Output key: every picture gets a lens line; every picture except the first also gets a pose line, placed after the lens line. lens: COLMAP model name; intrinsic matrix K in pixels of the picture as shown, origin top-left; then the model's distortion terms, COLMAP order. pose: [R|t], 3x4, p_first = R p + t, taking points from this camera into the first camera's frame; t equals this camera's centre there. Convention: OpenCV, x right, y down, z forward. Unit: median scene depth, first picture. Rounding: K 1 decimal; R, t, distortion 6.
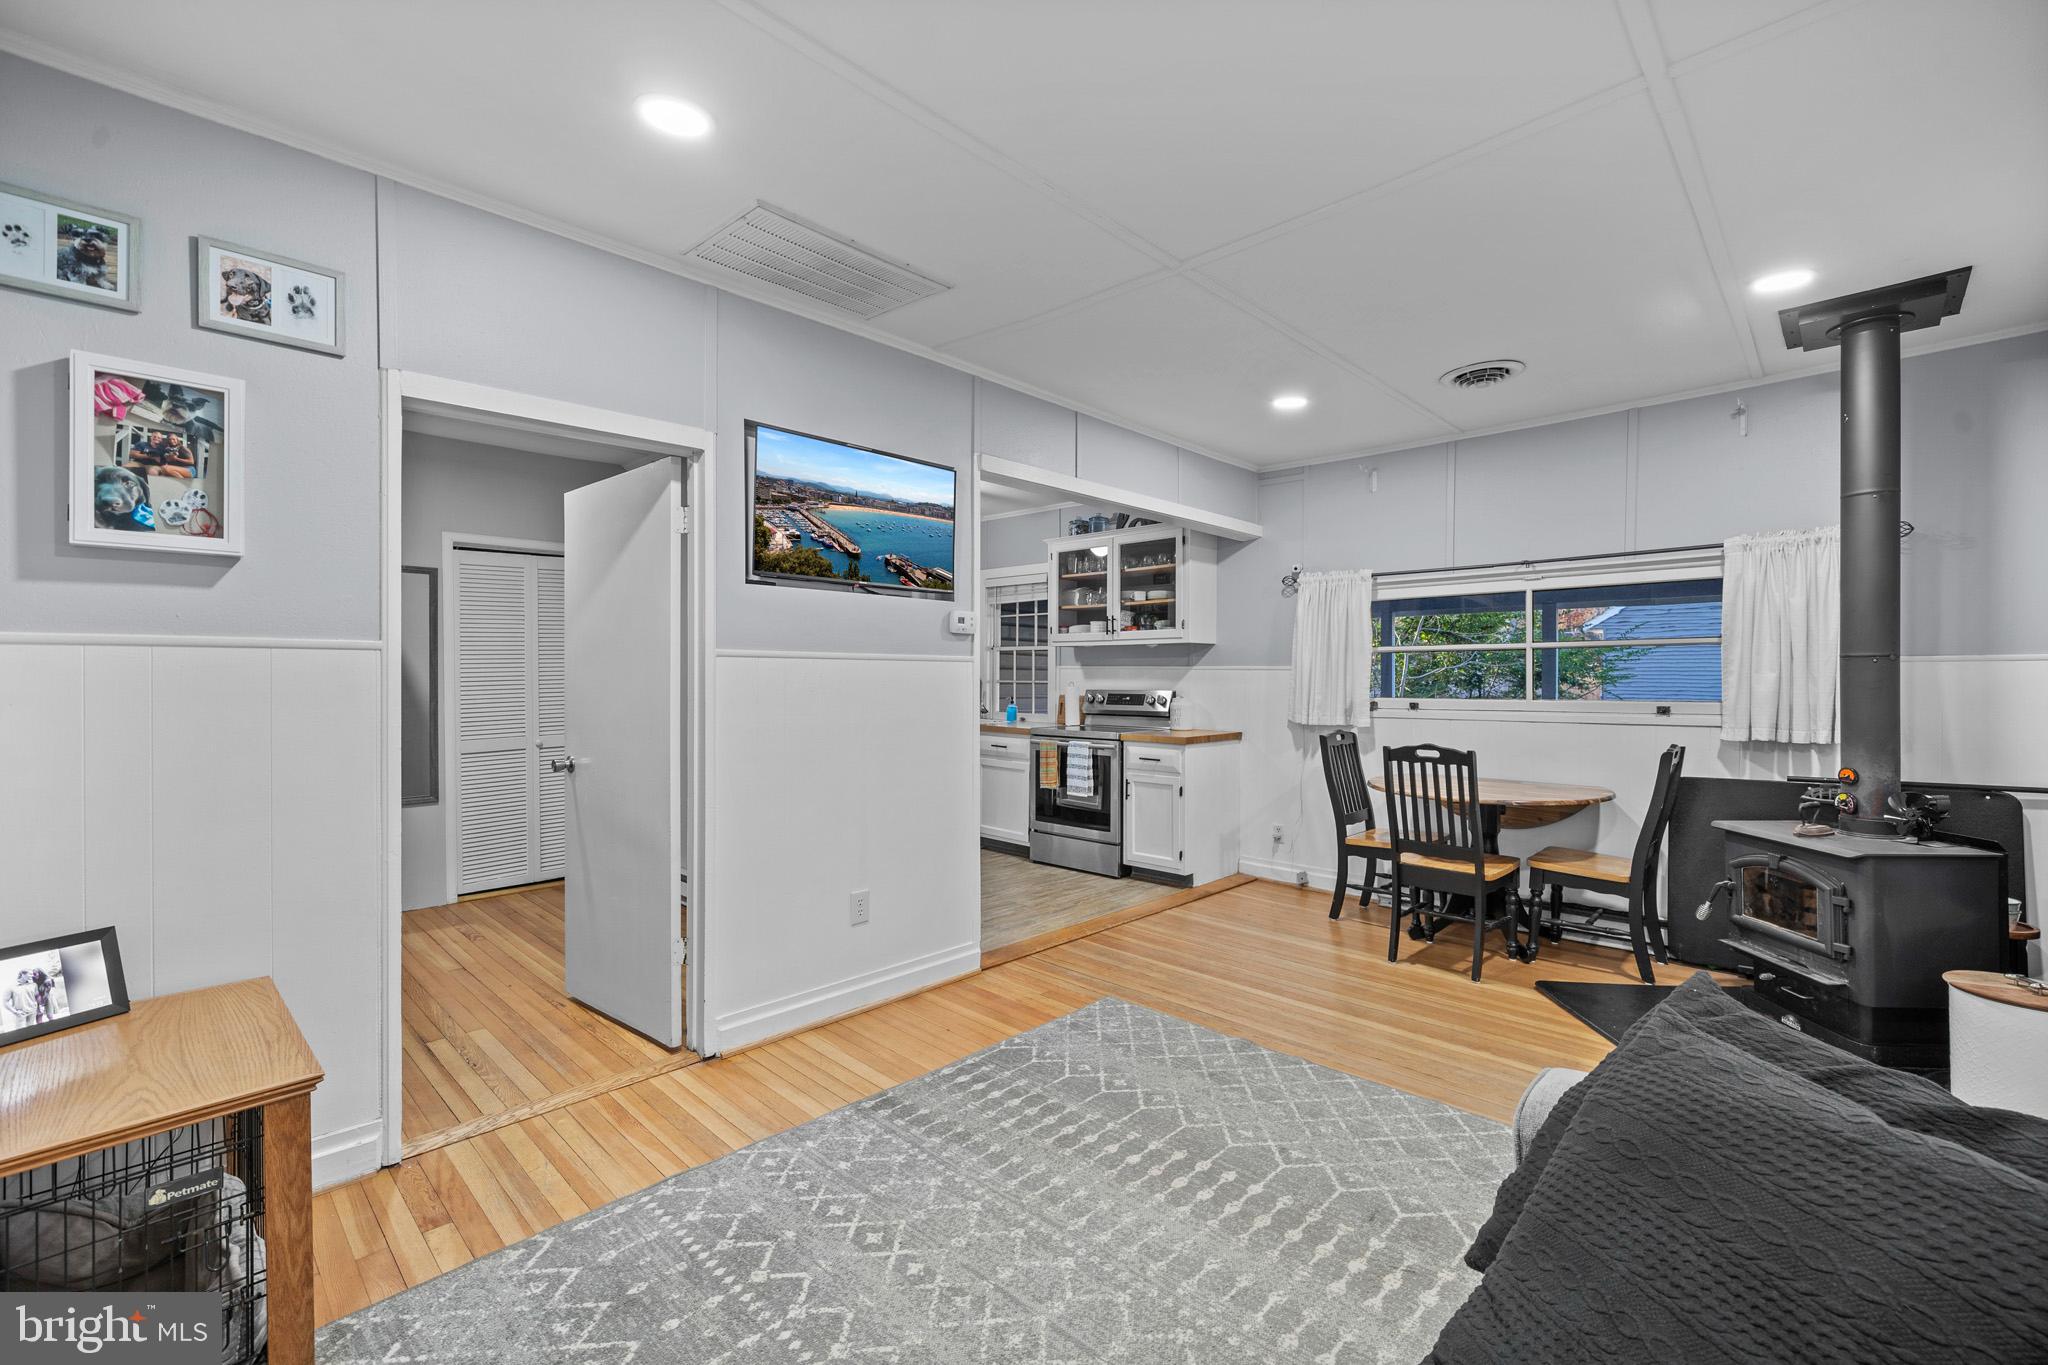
lens RADIAL K [[864.7, 0, 1027.0], [0, 864.7, 680.2], [0, 0, 1]] dist [-0.003350, 0.000634]
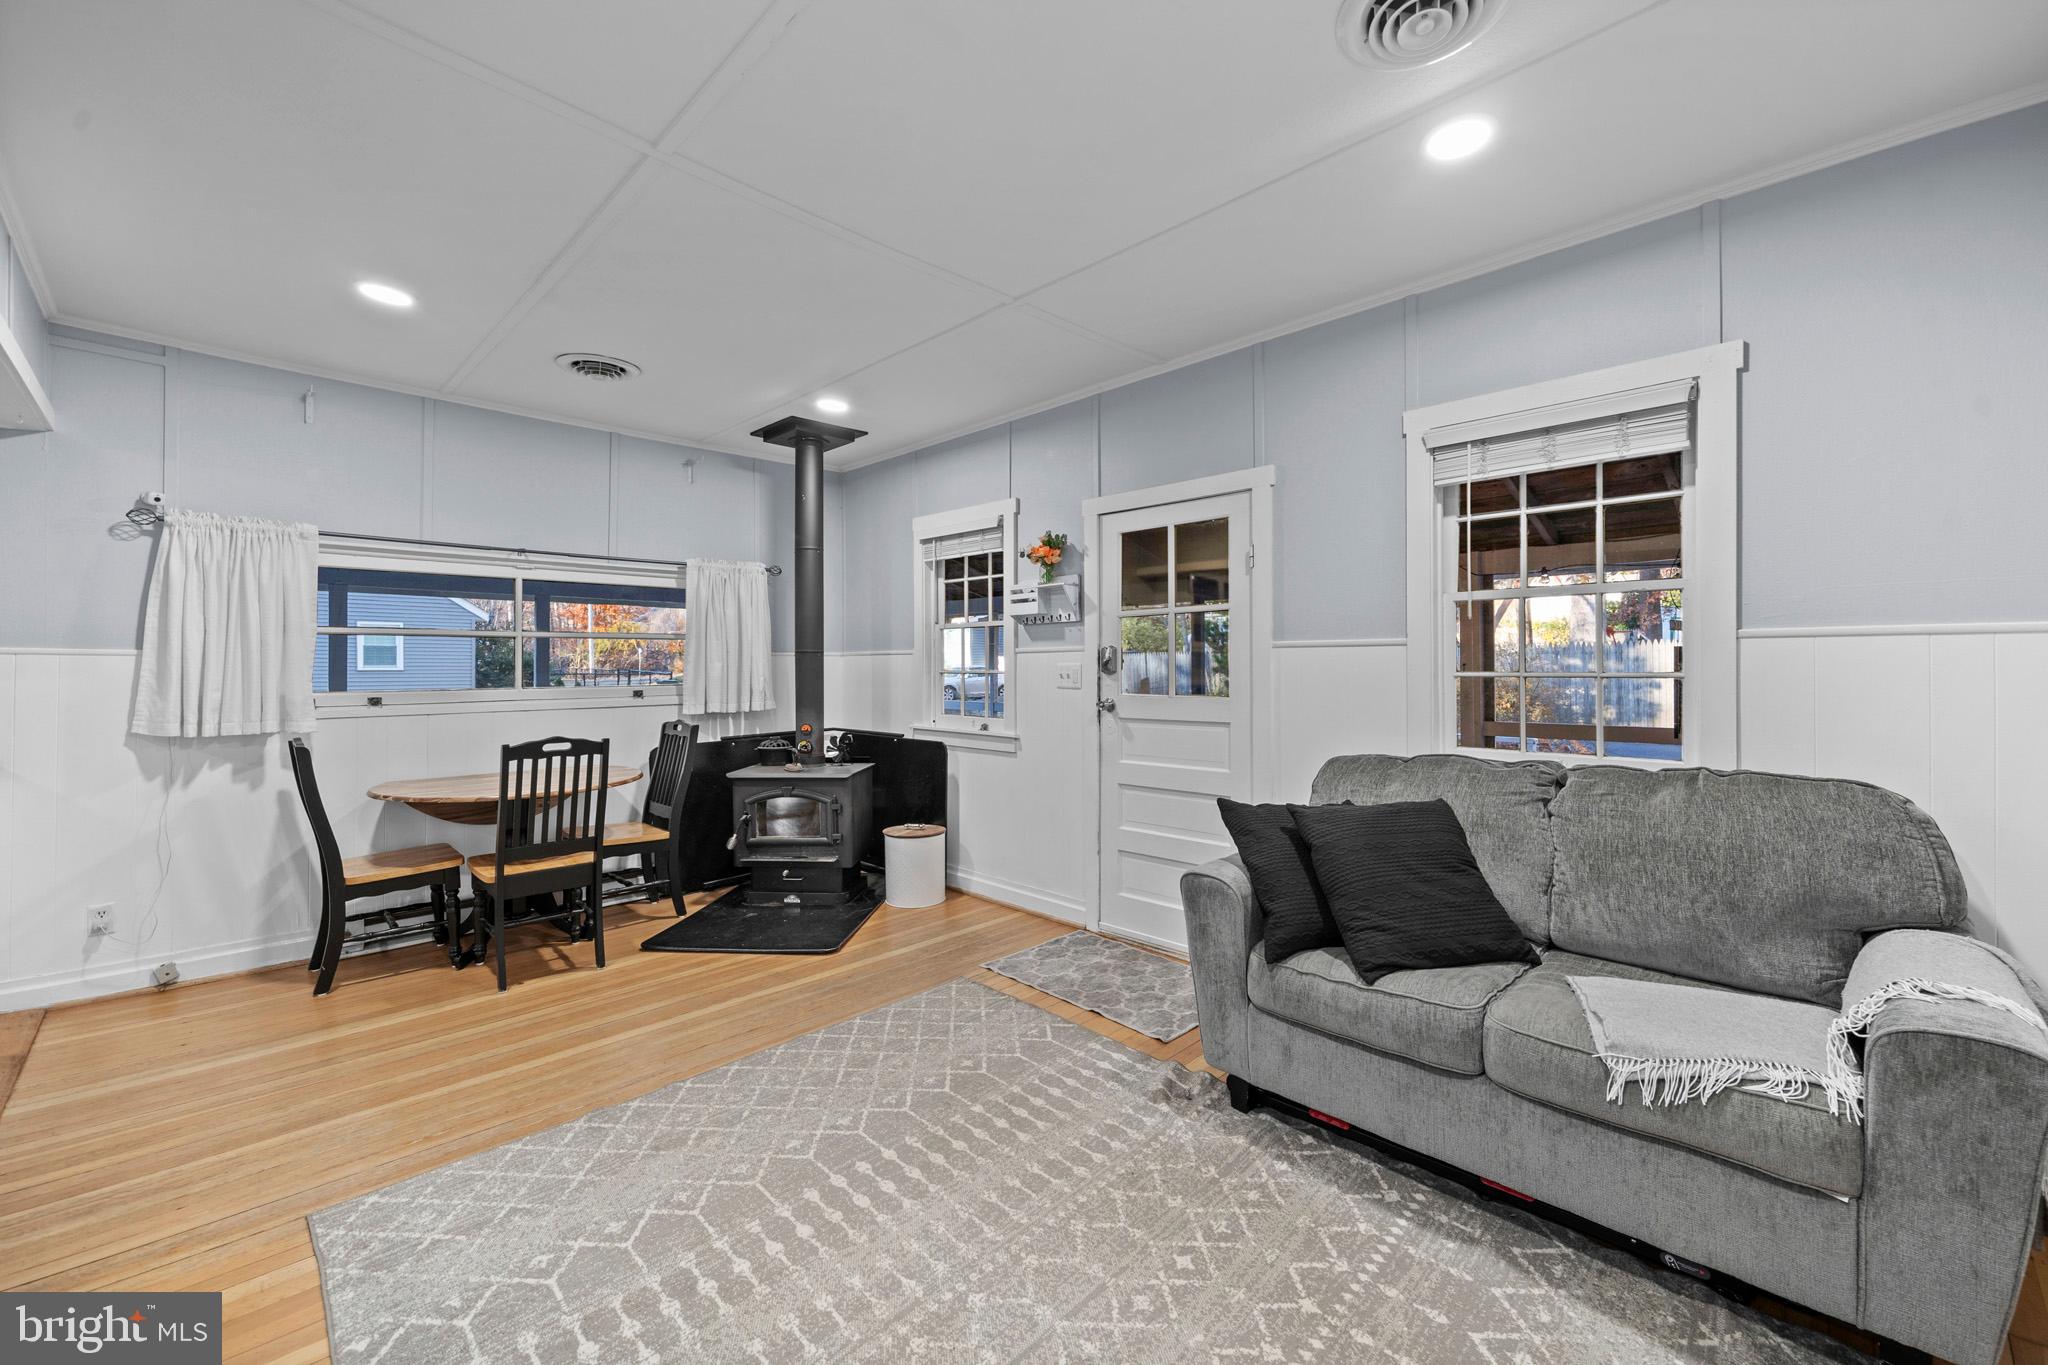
lens RADIAL K [[815.6, 0, 1034.4], [0, 815.6, 666.5], [0, 0, 1]] dist [0.009365, -0.001979]
pose [[0.013830, -0.000350, 0.999904, -0.401284], [0.006802, 0.999977, 0.000256, 0.000713], [-0.999881, 0.006798, 0.013832, 0.449443]]
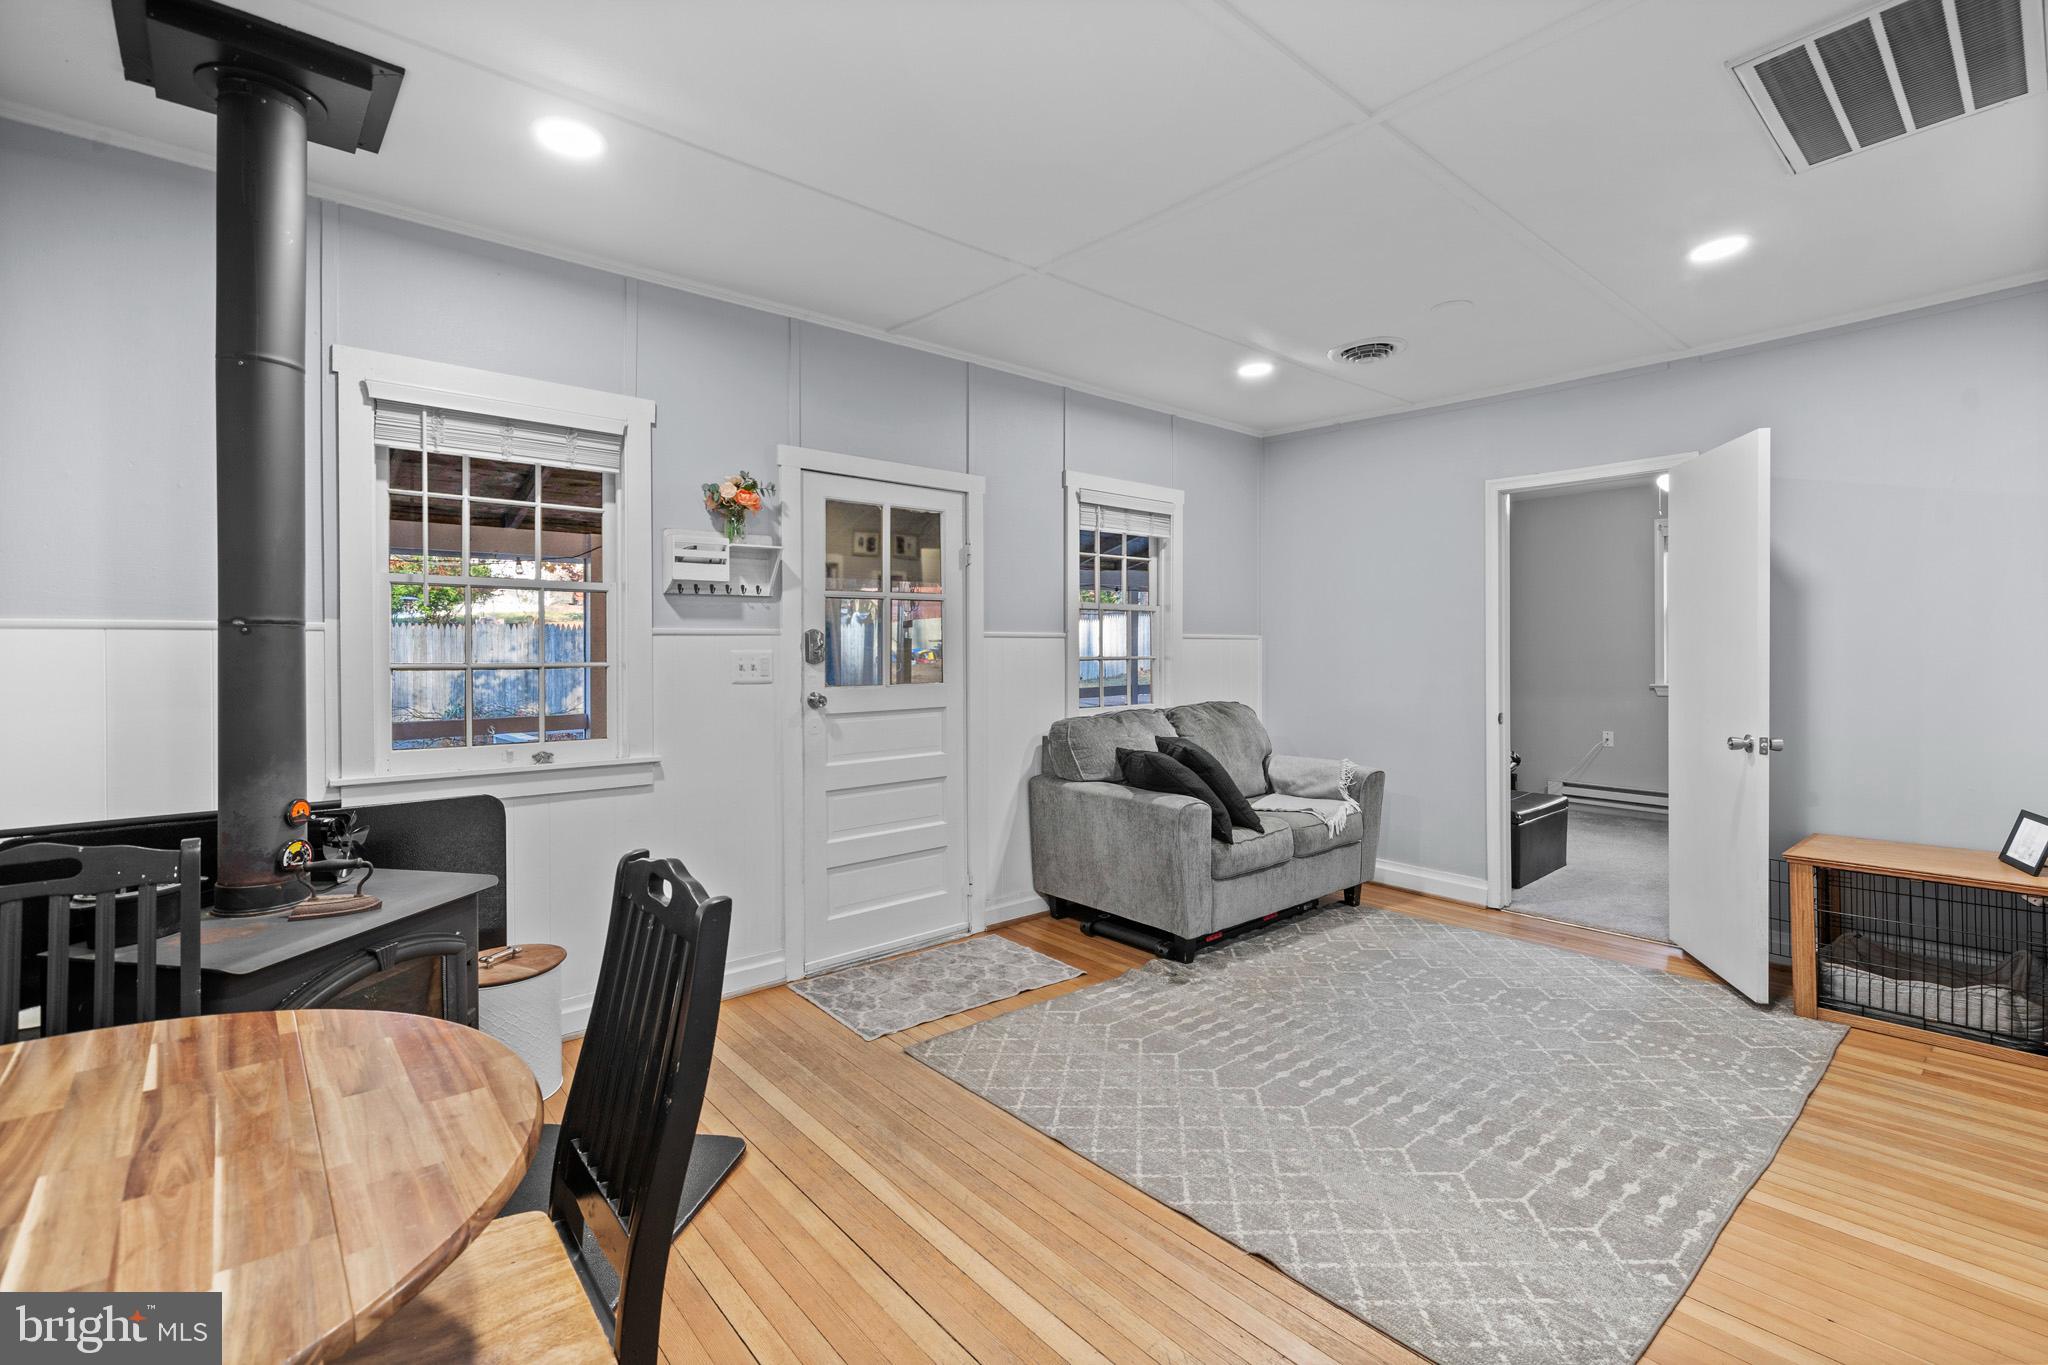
lens RADIAL K [[936.8, 0, 1038.4], [0, 936.8, 657.2], [0, 0, 1]] dist [-0.000085, 0.002269]
pose [[-0.997281, -0.000288, 0.073697, 0.284603], [0.000884, 0.999874, 0.015872, -0.010361], [-0.073692, 0.015894, -0.997154, 1.297444]]
